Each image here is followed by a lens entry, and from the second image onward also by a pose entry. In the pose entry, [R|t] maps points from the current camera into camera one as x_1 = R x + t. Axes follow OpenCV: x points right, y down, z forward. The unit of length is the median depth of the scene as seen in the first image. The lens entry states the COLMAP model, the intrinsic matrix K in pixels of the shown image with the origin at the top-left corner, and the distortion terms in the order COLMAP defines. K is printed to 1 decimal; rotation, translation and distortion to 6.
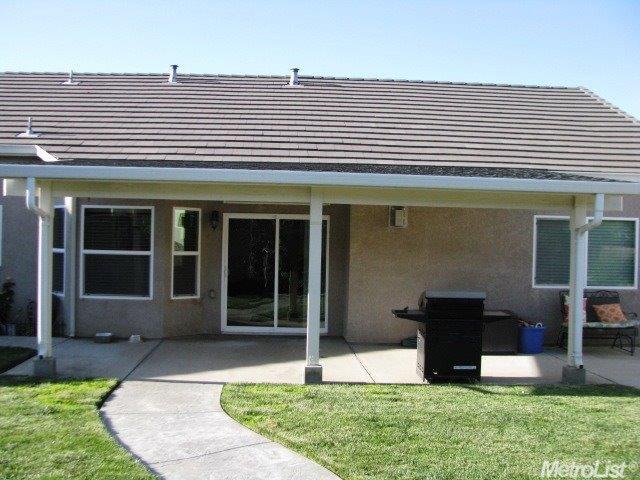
lens RADIAL K [[691.3, 0, 320.9], [0, 691.3, 239.0], [0, 0, 1]] dist [-0.112492, 0.000000]
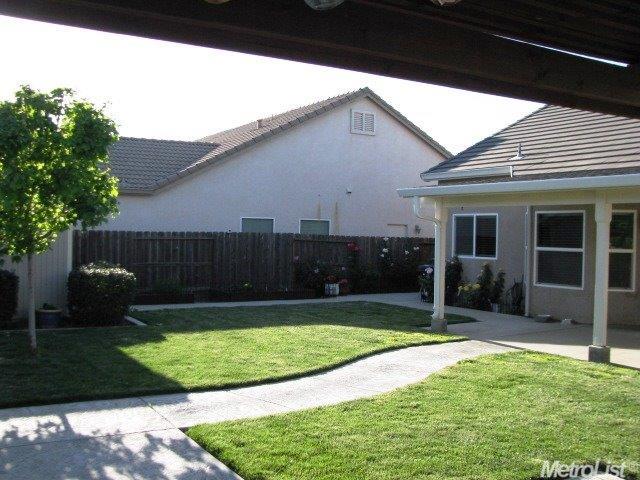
lens RADIAL K [[691.3, 0, 316.6], [0, 691.3, 233.7], [0, 0, 1]] dist [-0.112492, 0.000000]
pose [[0.501241, -0.010391, -0.865245, 0.532937], [-0.002827, 0.999903, -0.013646, 0.009720], [0.865303, 0.009286, 0.501163, 0.024273]]
